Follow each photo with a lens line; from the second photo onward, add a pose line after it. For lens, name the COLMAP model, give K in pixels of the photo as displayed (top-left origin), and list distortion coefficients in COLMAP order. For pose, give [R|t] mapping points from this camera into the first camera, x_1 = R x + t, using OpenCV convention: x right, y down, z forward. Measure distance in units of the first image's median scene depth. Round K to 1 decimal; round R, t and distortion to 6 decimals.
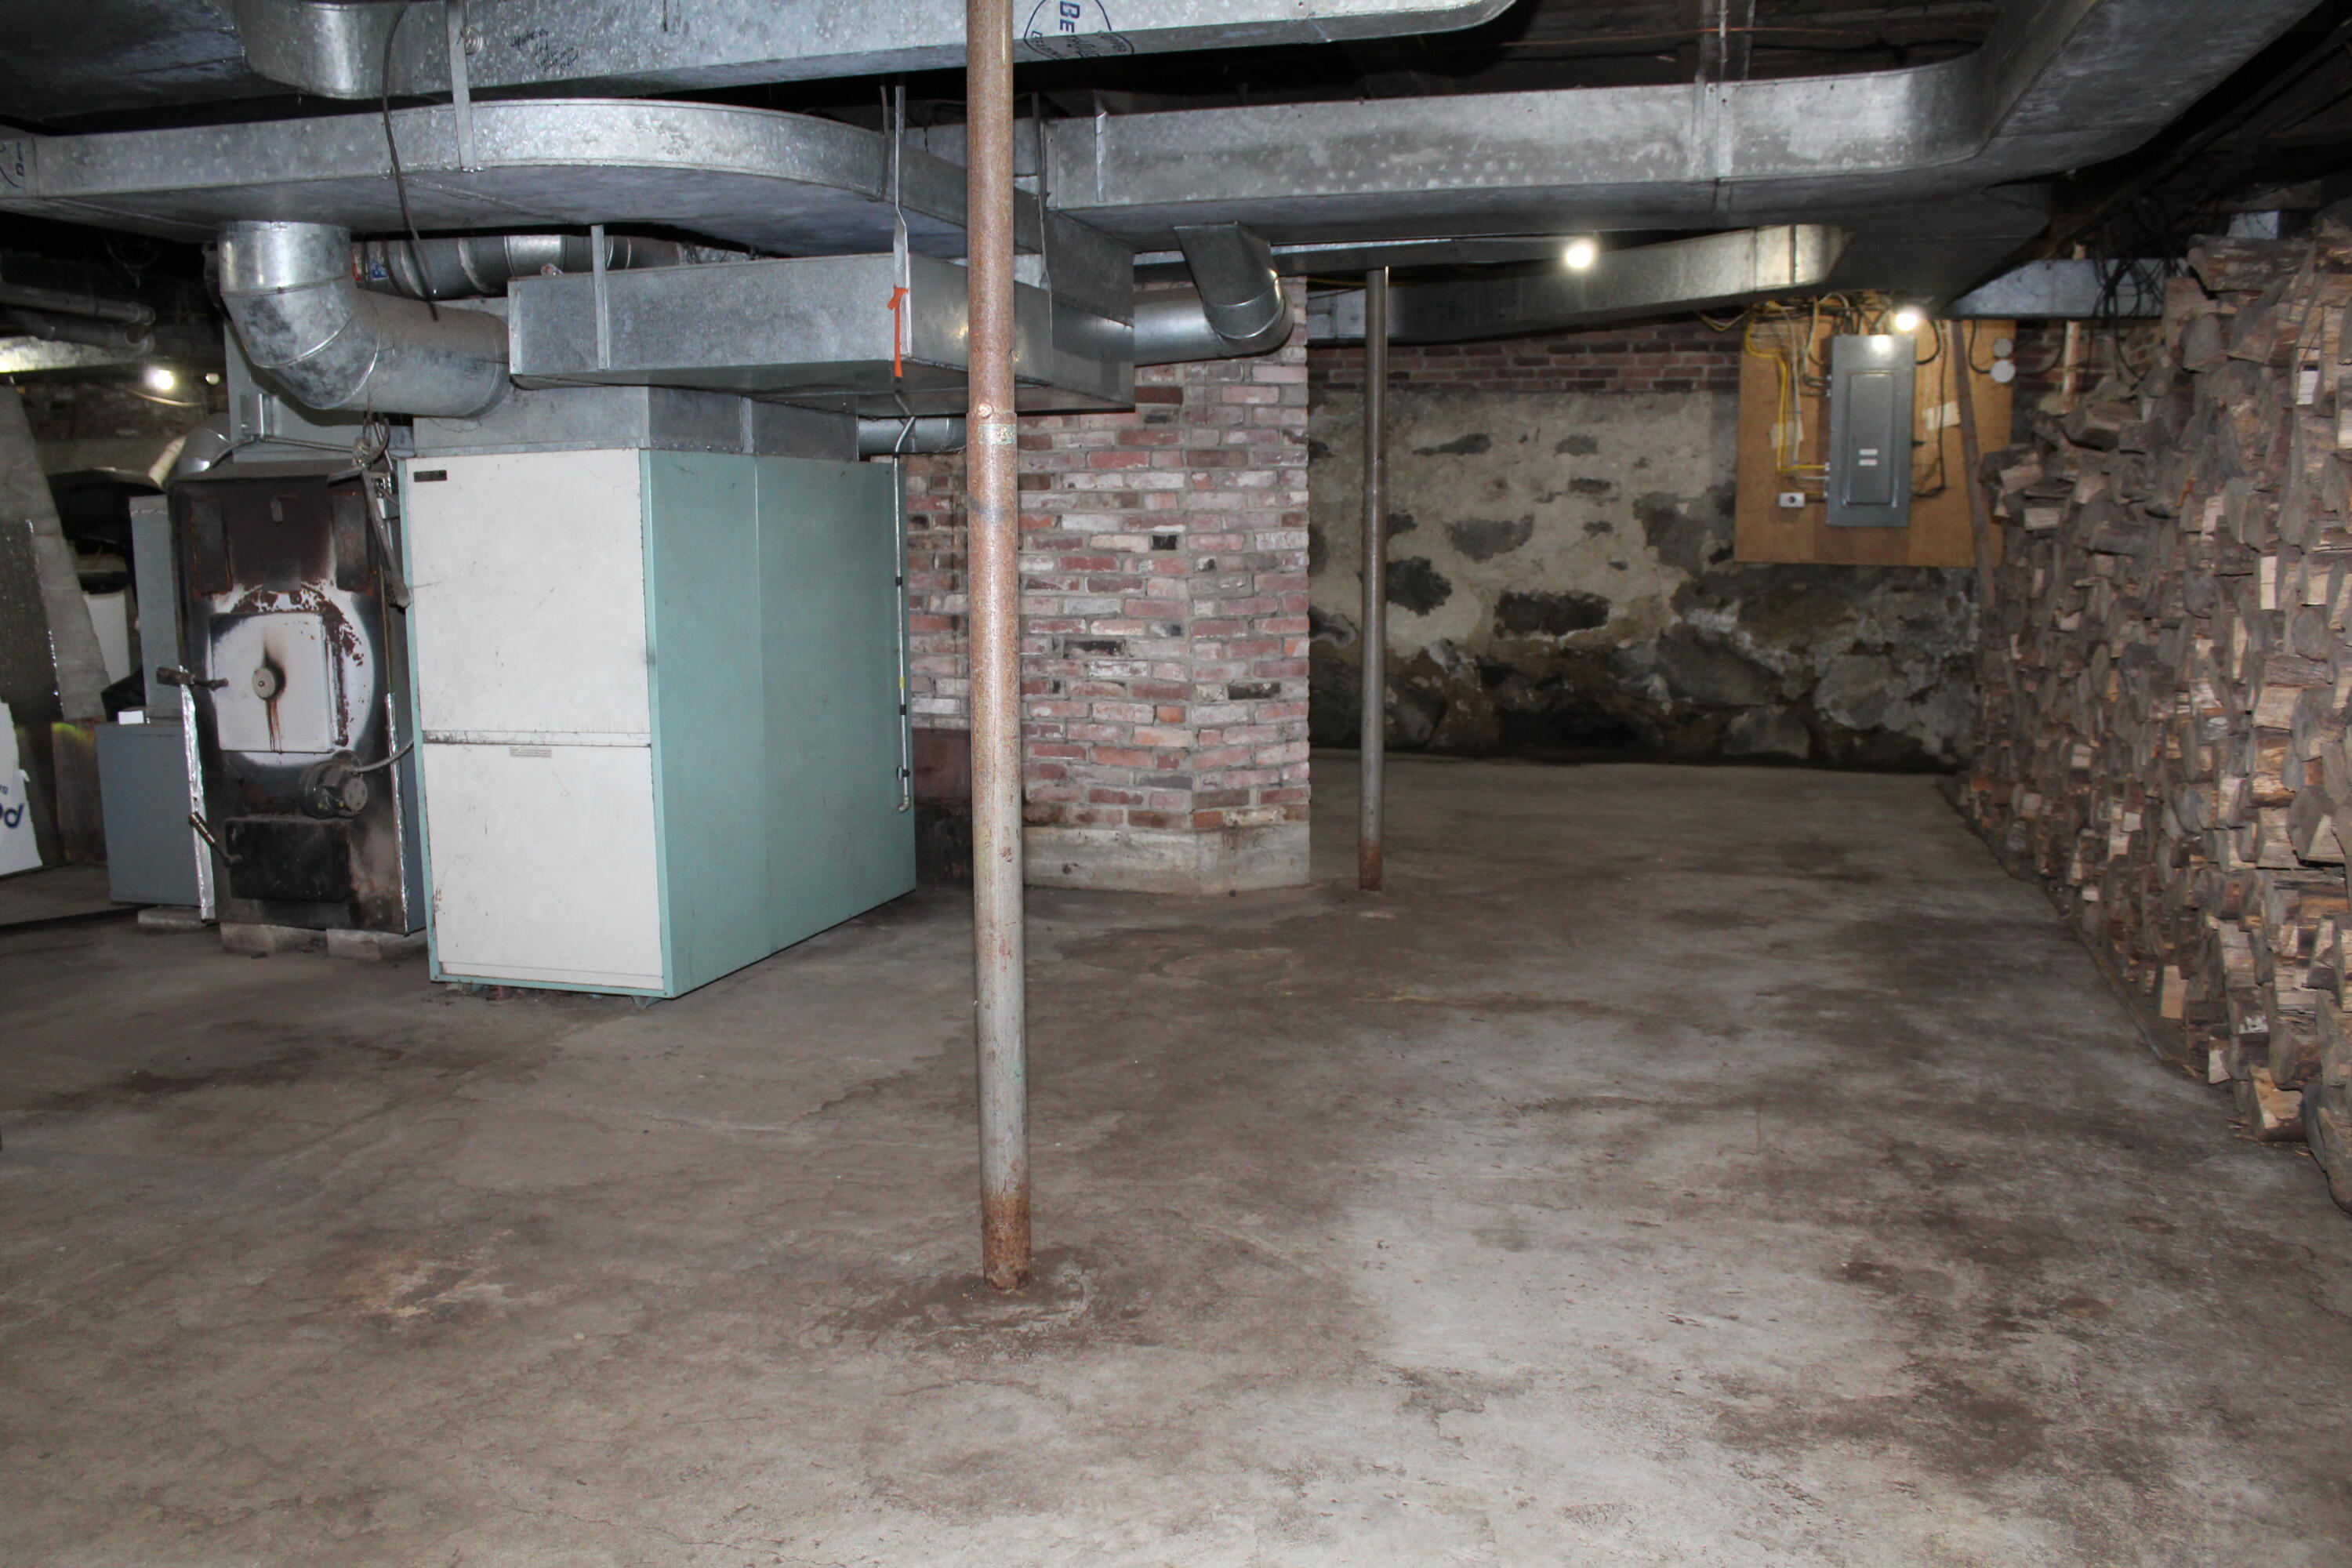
lens RADIAL K [[1918.5, 0, 1142.9], [0, 1918.5, 799.6], [0, 0, 1]] dist [-0.165489, 0.145148]
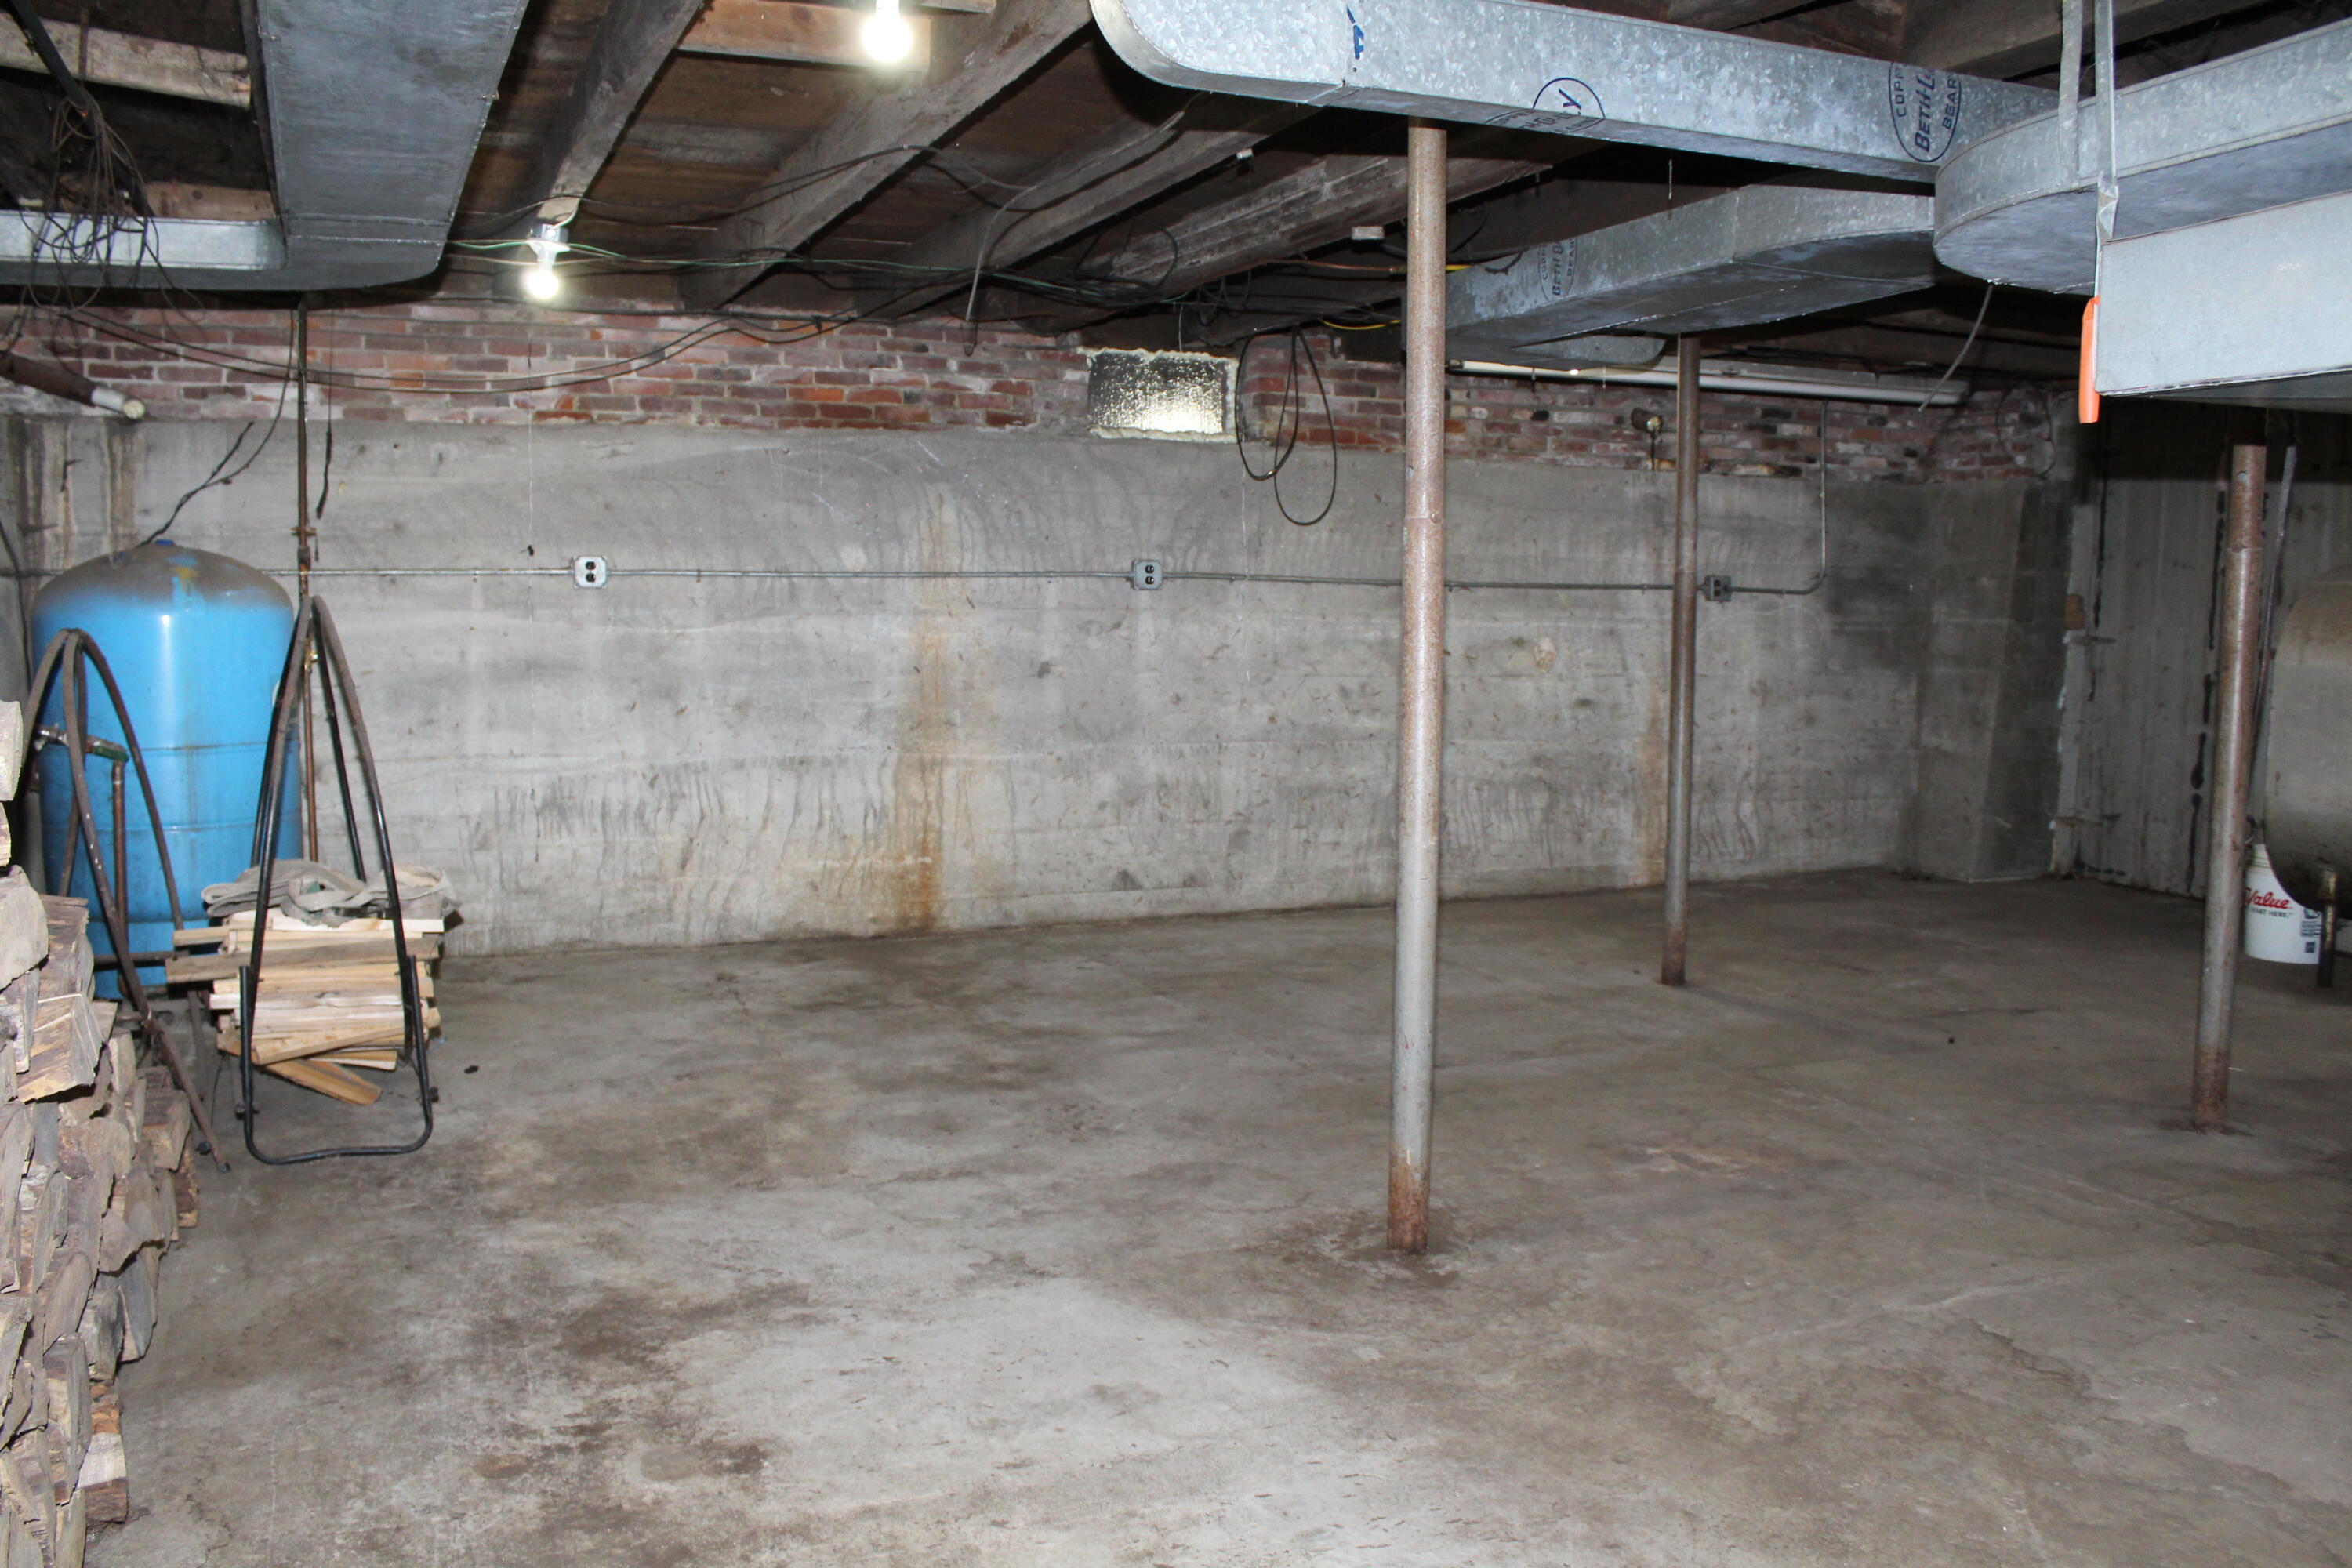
lens RADIAL K [[1918.5, 0, 1142.9], [0, 1918.5, 799.6], [0, 0, 1]] dist [-0.165489, 0.145148]
pose [[-0.772625, 0.067796, -0.631233, 0.815480], [-0.095399, 0.970594, 0.221012, -0.273191], [0.627654, 0.230979, -0.743437, 1.787334]]
